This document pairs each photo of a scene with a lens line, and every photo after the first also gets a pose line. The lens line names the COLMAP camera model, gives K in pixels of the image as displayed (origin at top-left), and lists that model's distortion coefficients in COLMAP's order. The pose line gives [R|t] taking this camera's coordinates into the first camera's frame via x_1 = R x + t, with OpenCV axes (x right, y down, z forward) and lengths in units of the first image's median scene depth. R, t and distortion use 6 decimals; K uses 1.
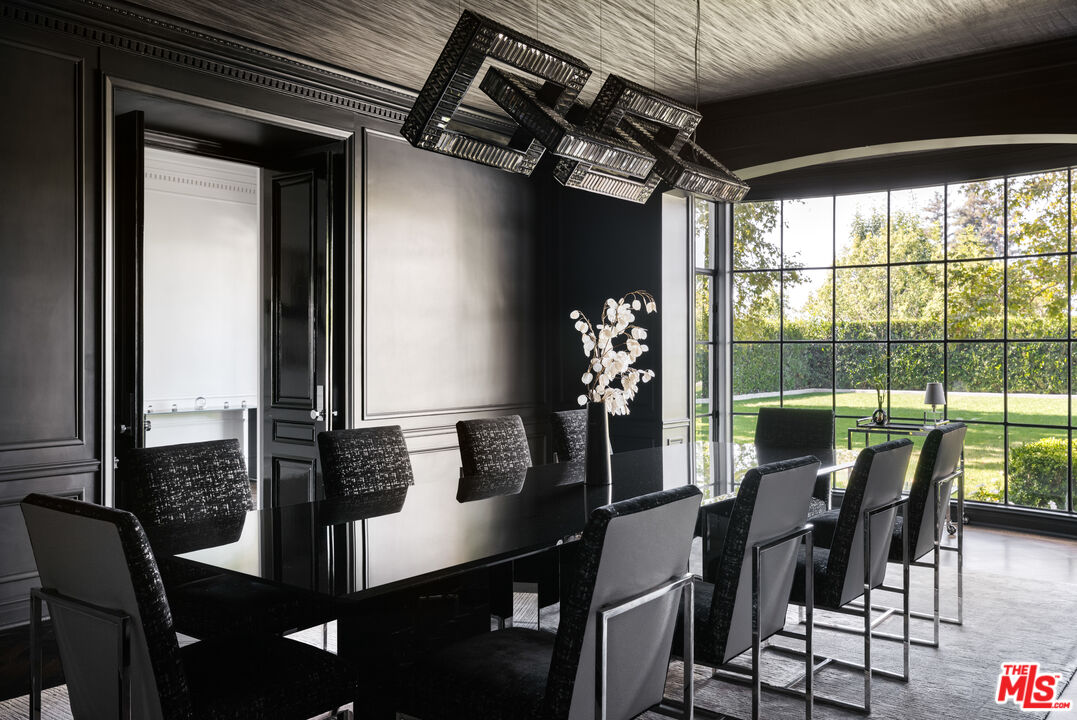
lens RADIAL K [[930.9, 0, 538.5], [0, 930.9, 360.0], [0, 0, 1]] dist [-0.046826, 0.005691]
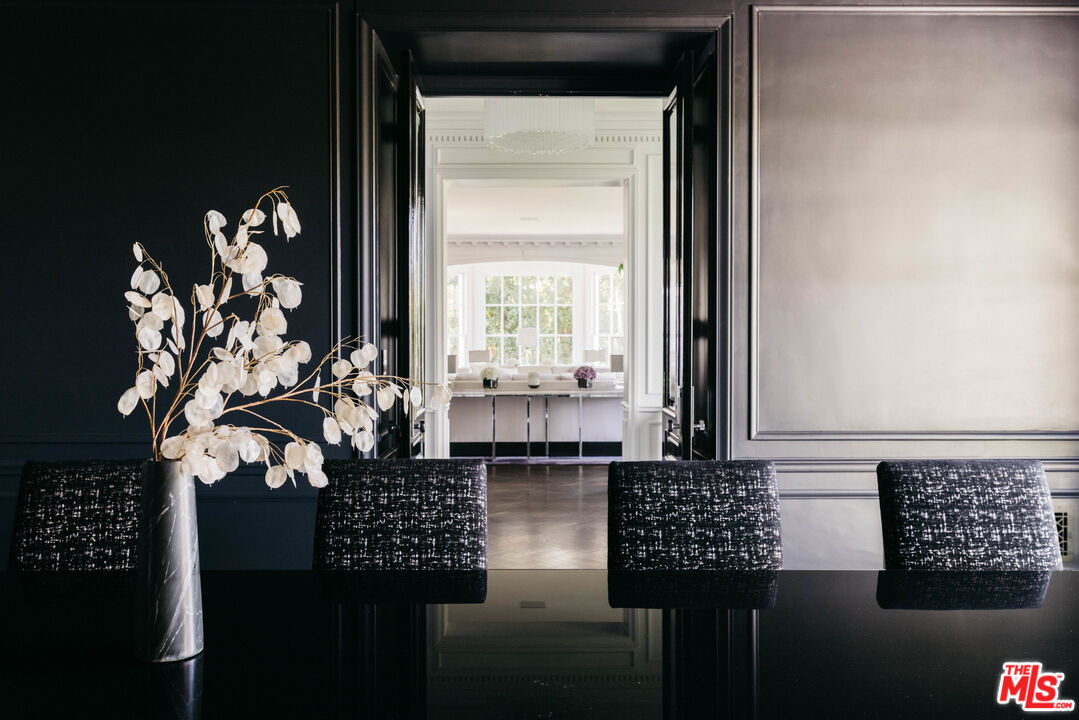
lens RADIAL K [[932.7, 0, 539.5], [0, 932.7, 360.0], [0, 0, 1]] dist [-0.046826, 0.005691]
pose [[0.618940, 0.019587, -0.785194, 0.253639], [-0.005314, 0.999771, 0.020751, -0.006128], [0.785420, -0.008671, 0.618902, 0.470725]]
